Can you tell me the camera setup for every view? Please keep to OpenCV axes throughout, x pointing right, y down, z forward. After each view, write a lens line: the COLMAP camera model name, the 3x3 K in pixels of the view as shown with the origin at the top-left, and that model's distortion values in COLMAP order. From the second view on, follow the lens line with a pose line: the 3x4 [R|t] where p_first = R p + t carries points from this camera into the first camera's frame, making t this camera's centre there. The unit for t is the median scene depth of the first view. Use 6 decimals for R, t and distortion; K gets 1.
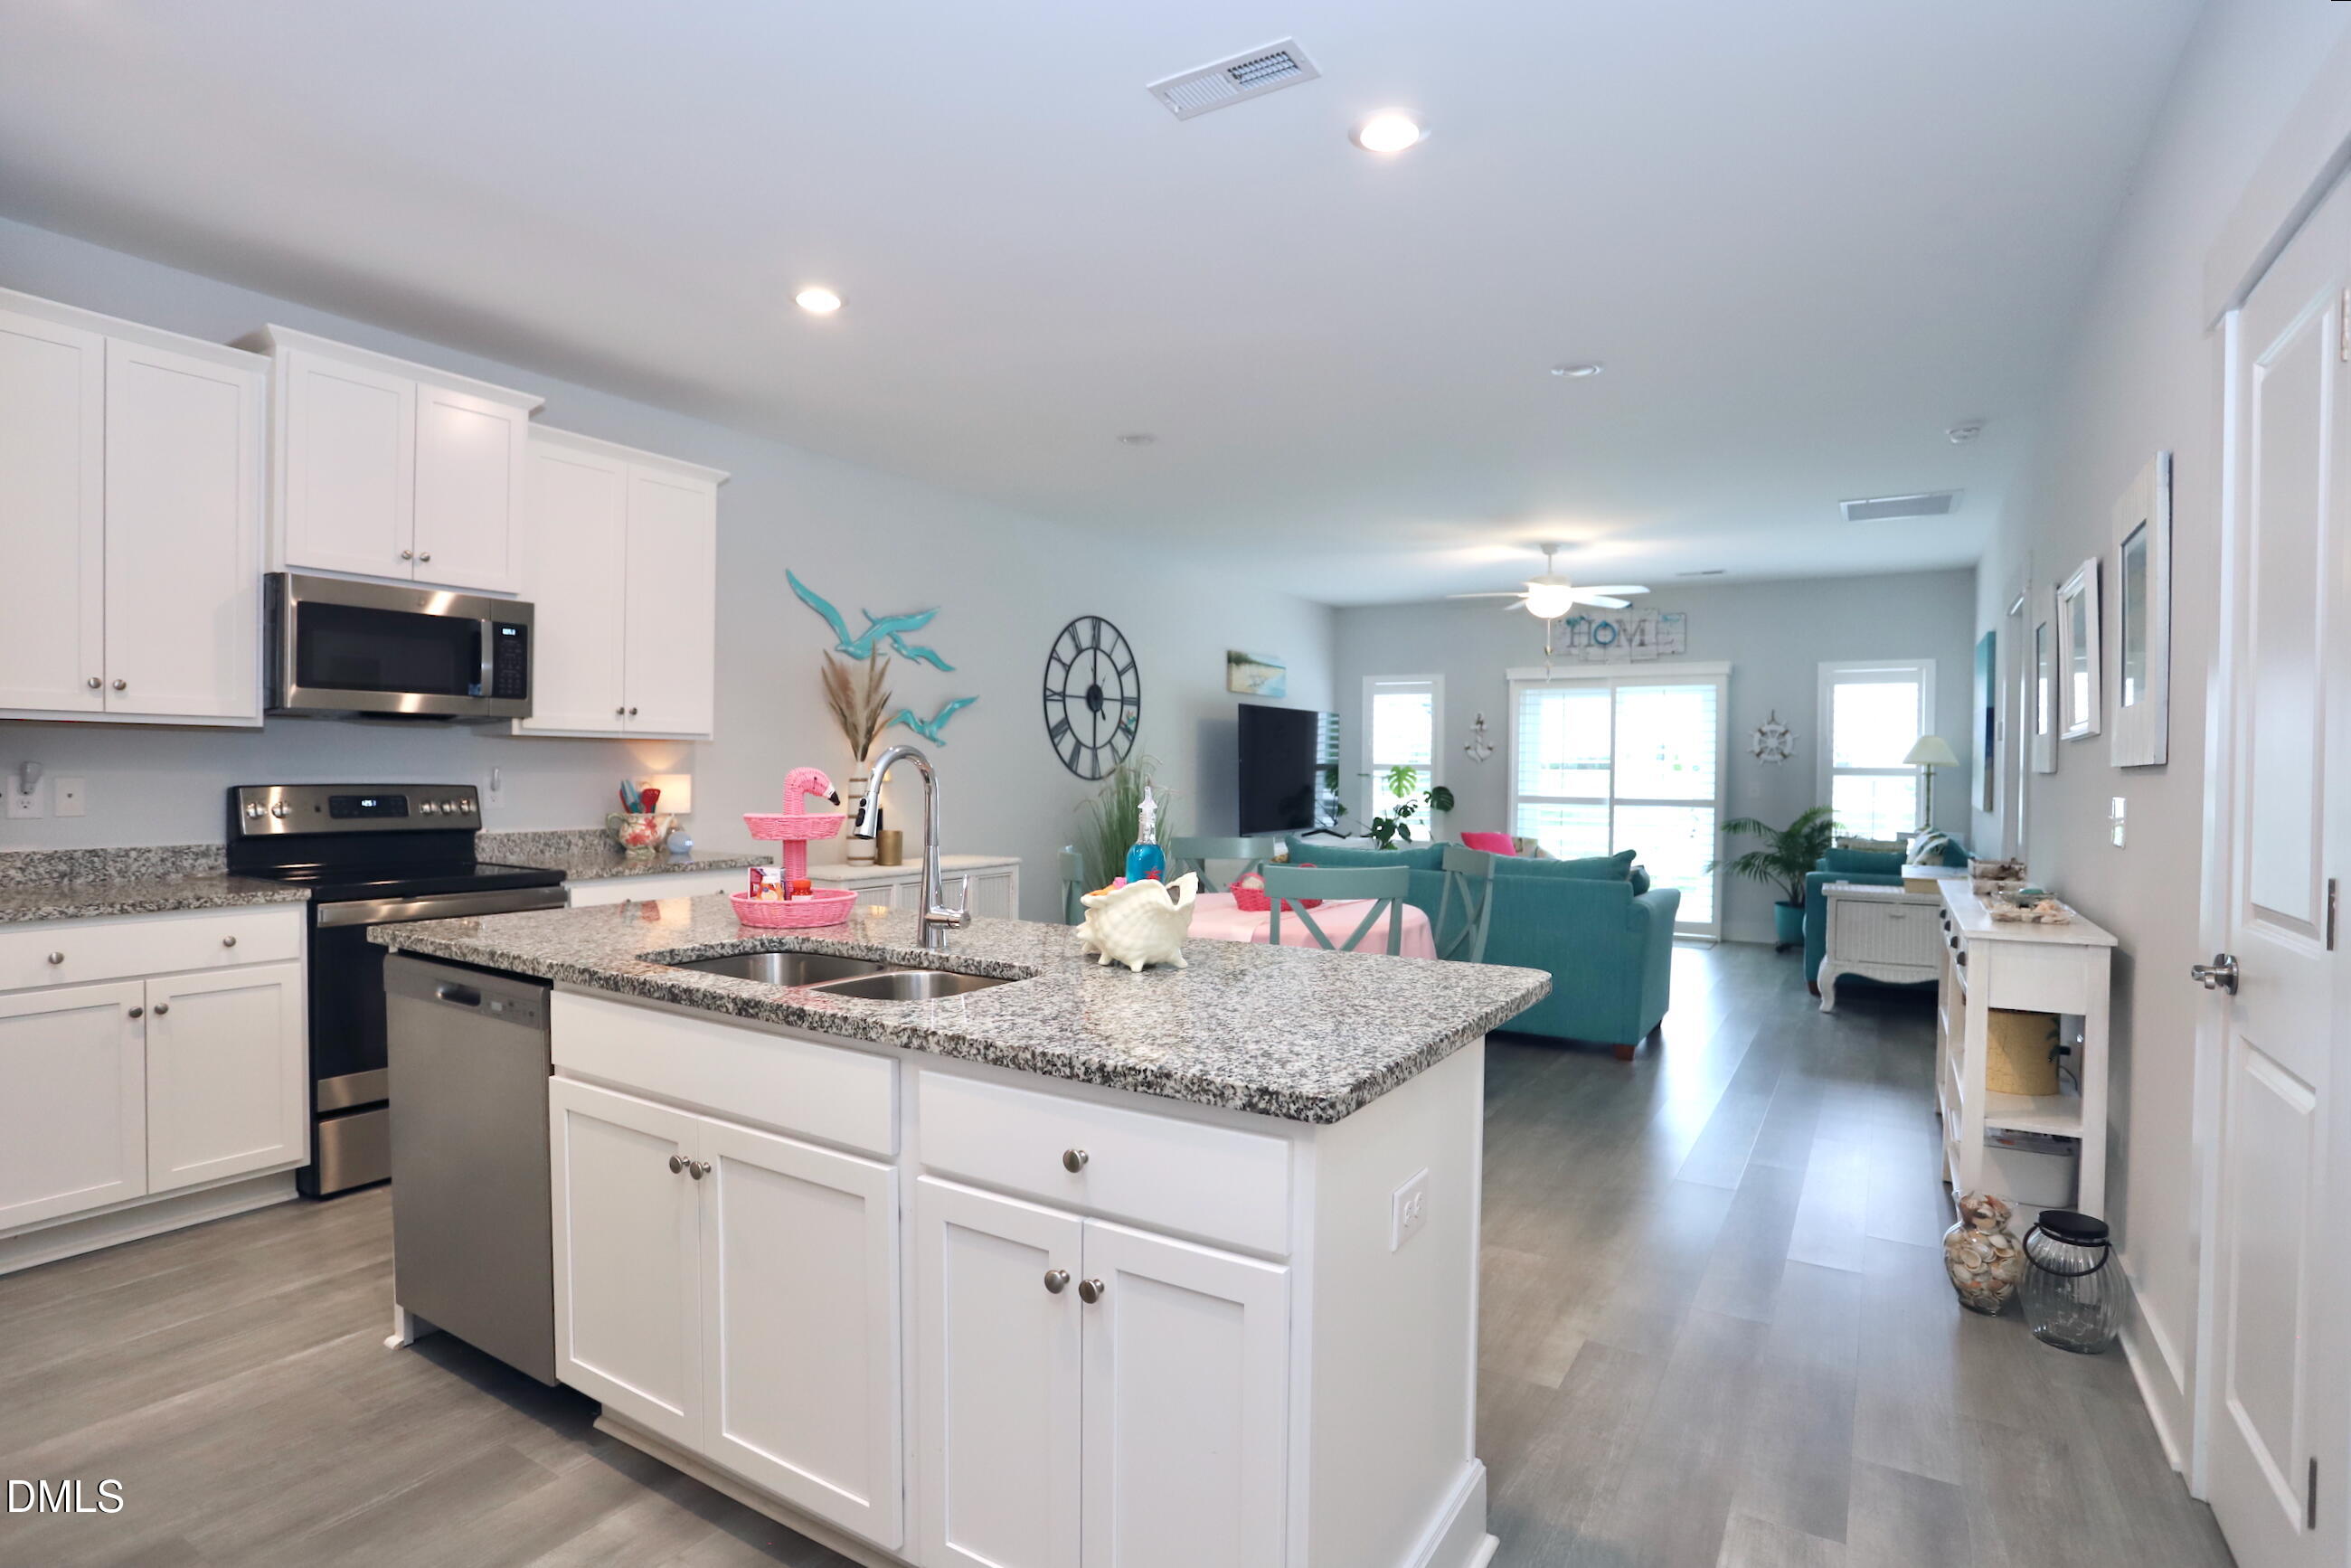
lens RADIAL K [[1174.5, 0, 1170.0], [0, 1174.5, 790.3], [0, 0, 1]] dist [-0.076220, 0.038051]
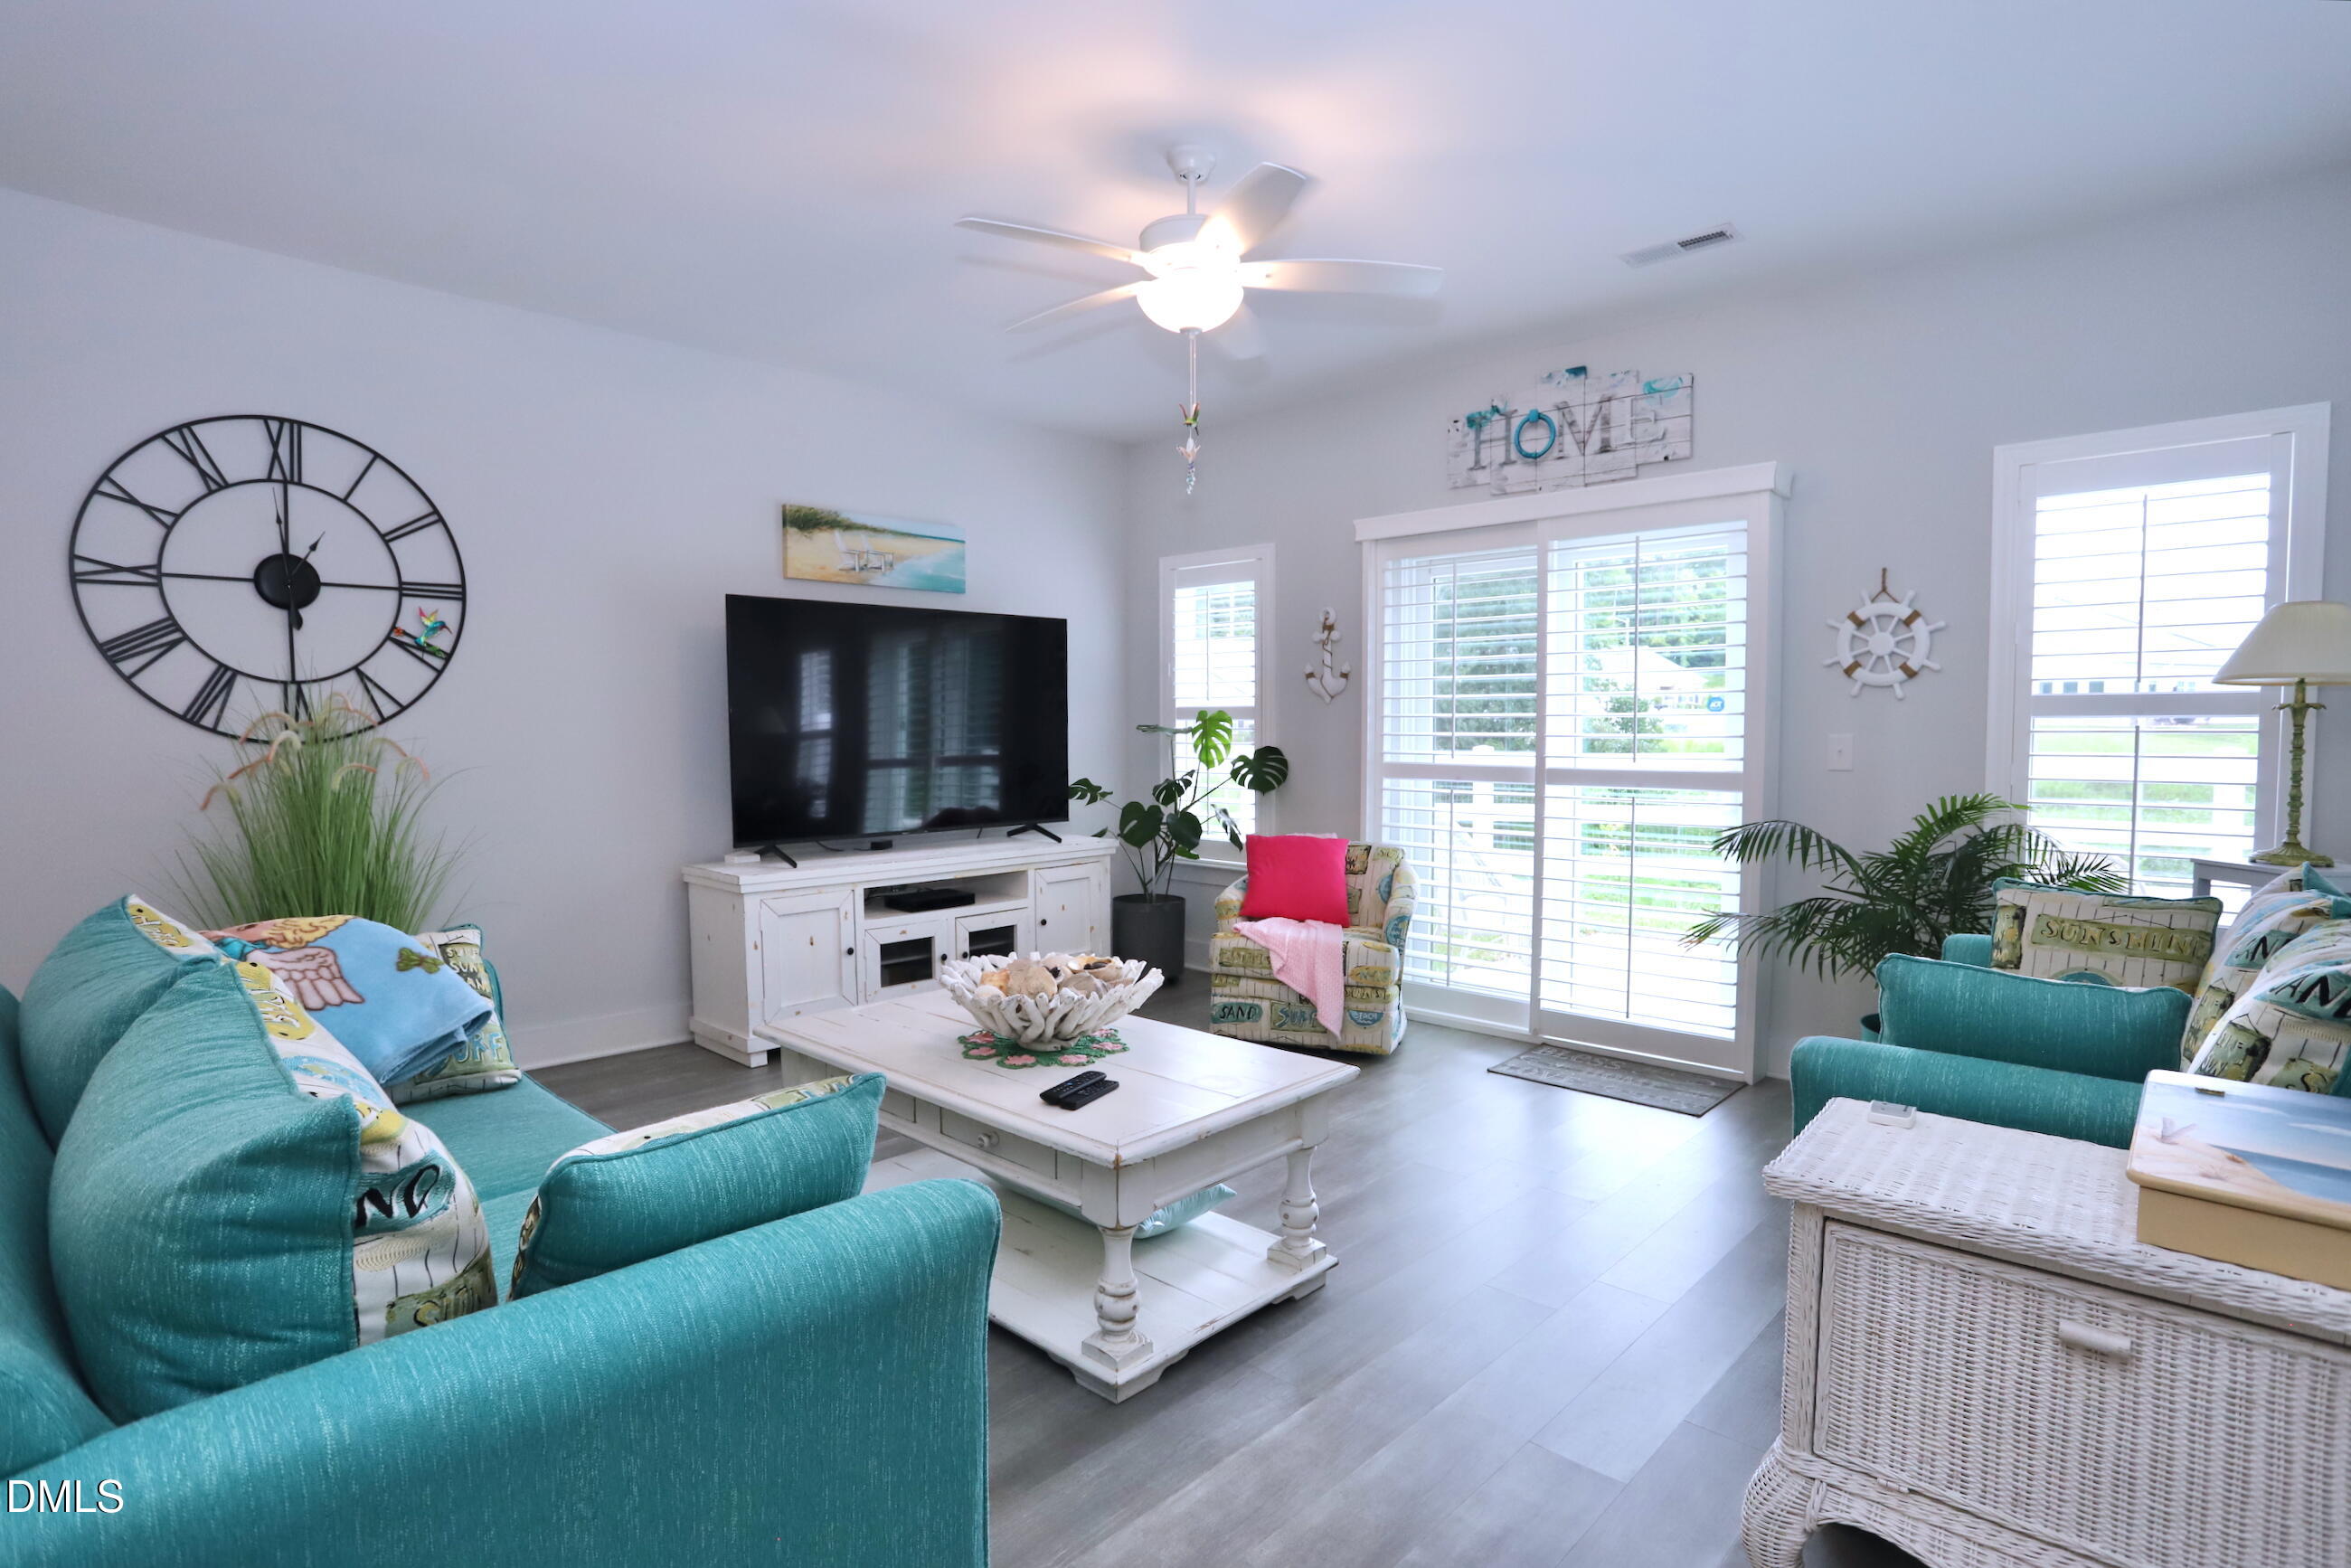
lens RADIAL K [[1174.5, 0, 1170.0], [0, 1174.5, 790.3], [0, 0, 1]] dist [-0.076220, 0.038051]
pose [[0.978757, -0.002166, -0.205011, 0.400539], [0.009387, 0.999369, 0.034256, -0.002828], [0.204807, -0.035453, 0.978160, 0.595752]]
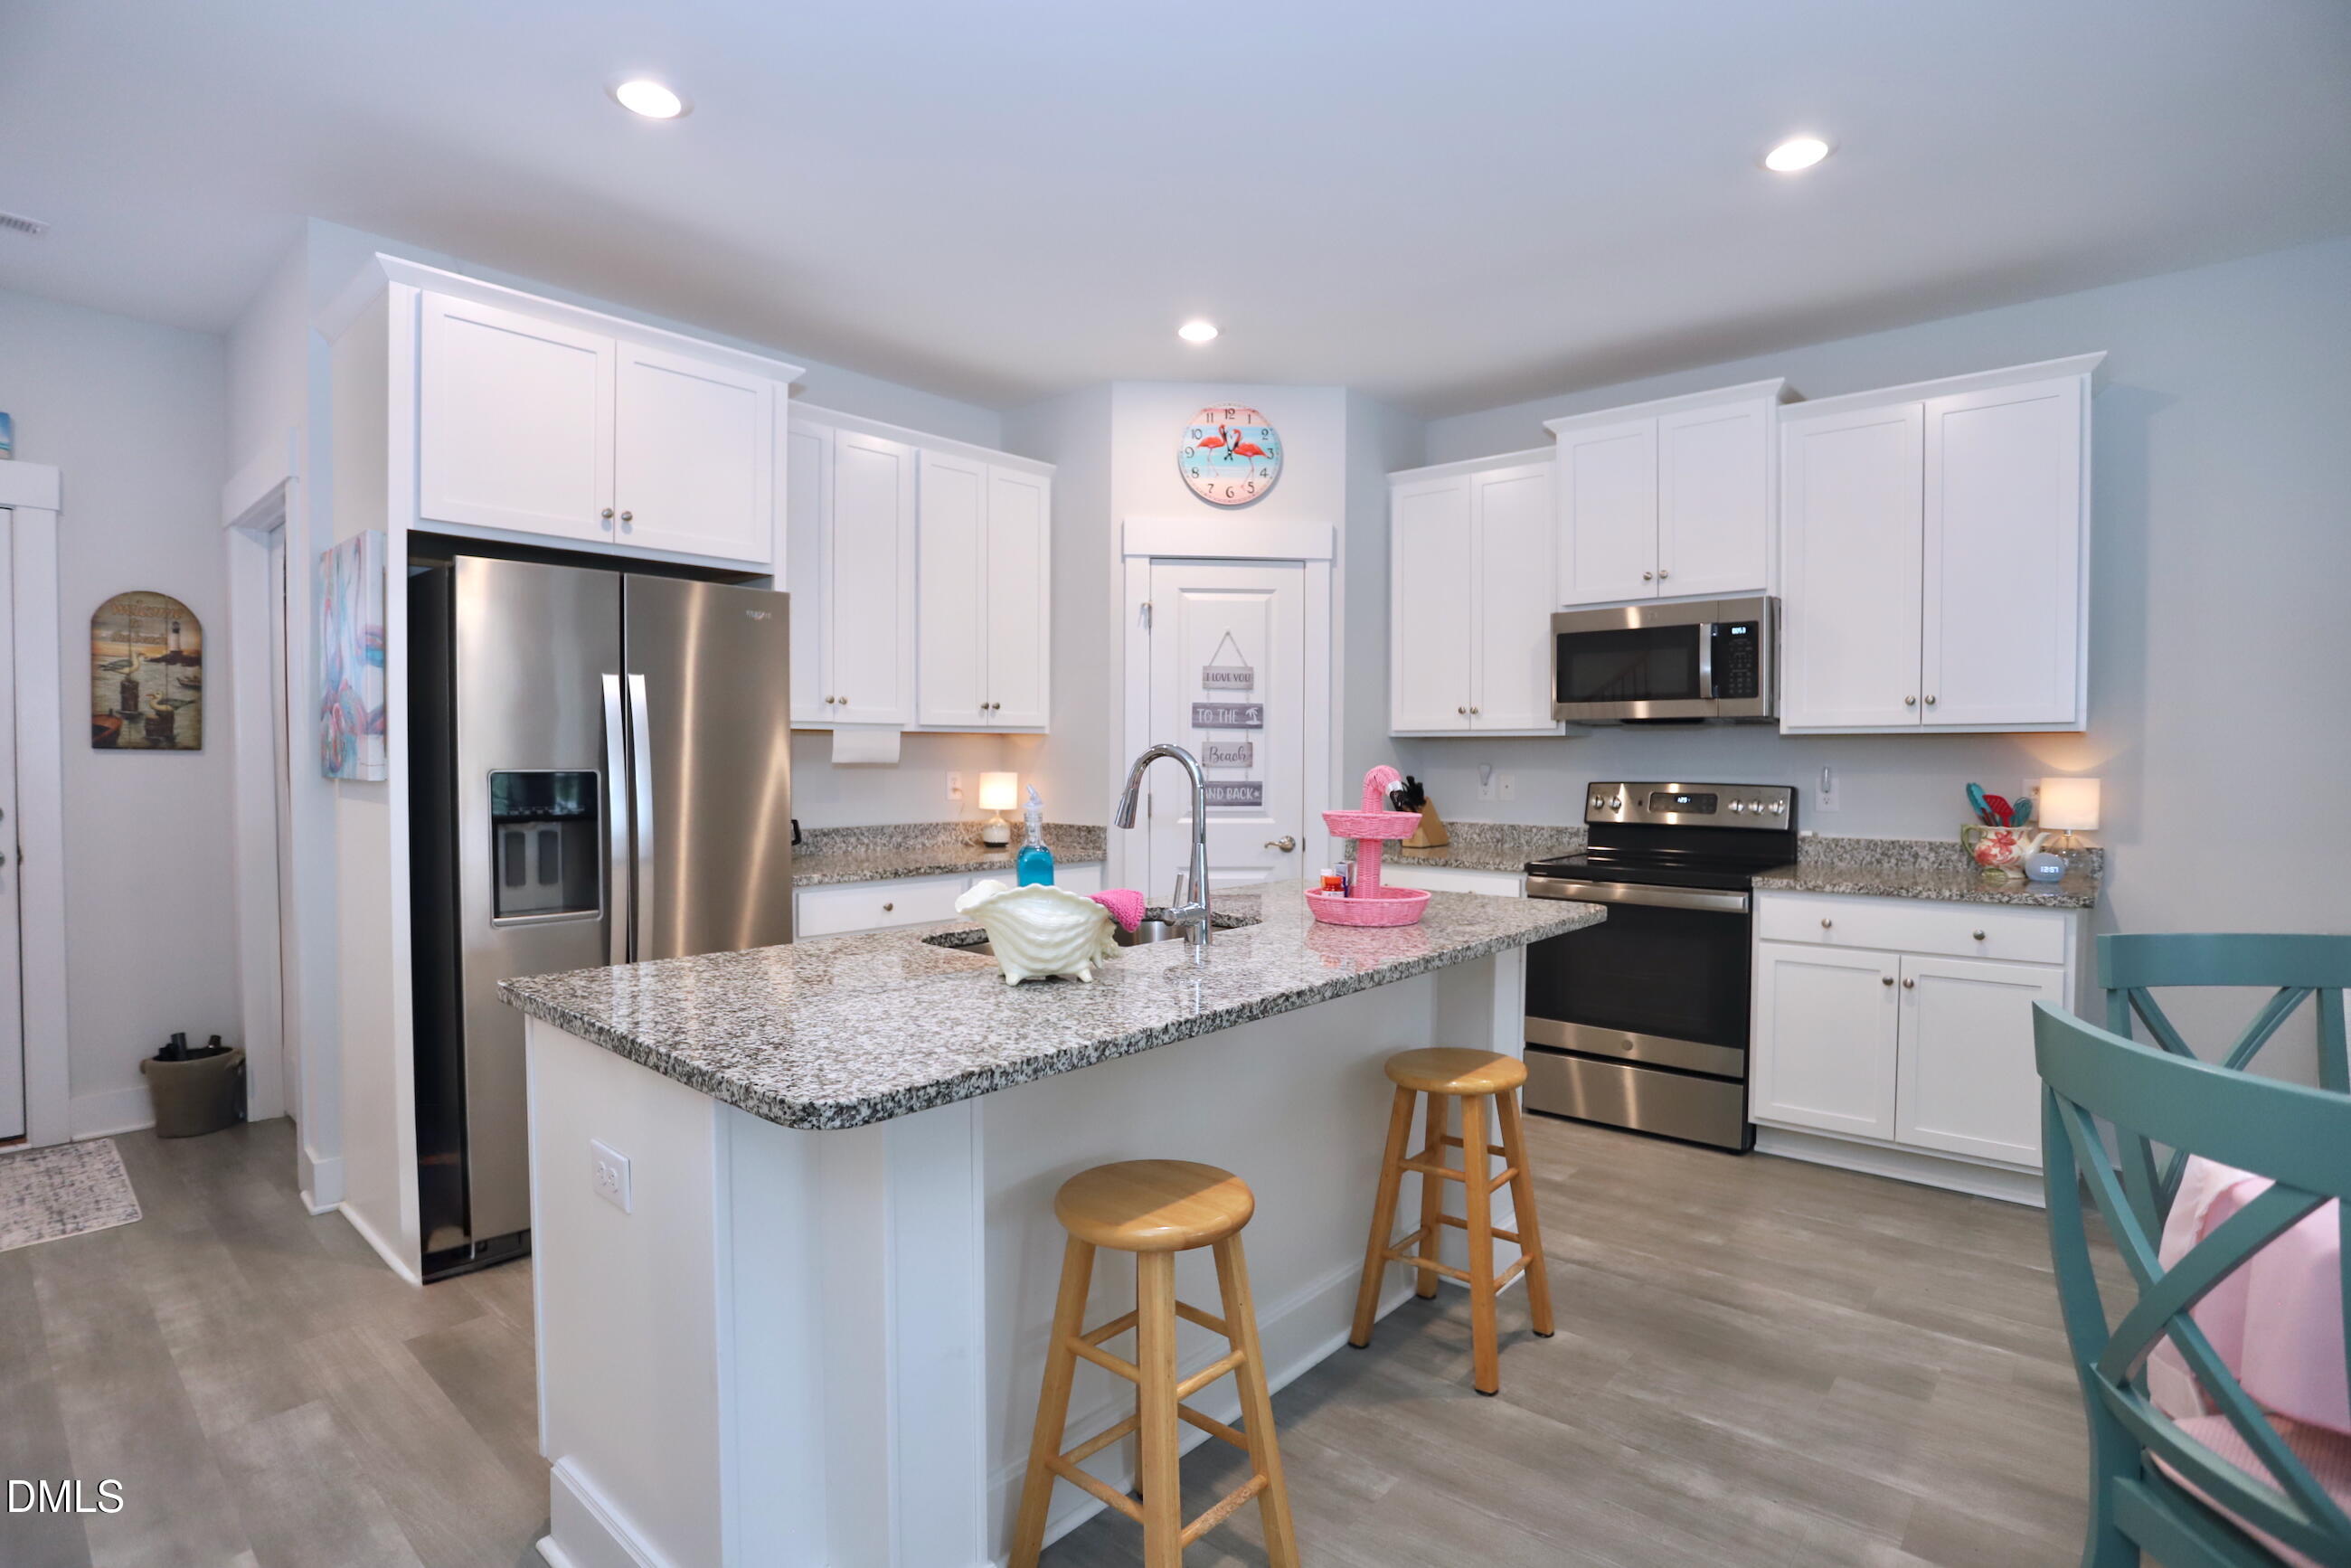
lens RADIAL K [[1140.2, 0, 1174.6], [0, 1140.2, 788.4], [0, 0, 1]] dist [-0.070622, 0.000583]
pose [[-0.157081, 0.016963, -0.987440, 0.228377], [-0.019035, 0.999615, 0.020200, -0.006336], [0.987402, 0.021969, -0.156697, 0.340607]]
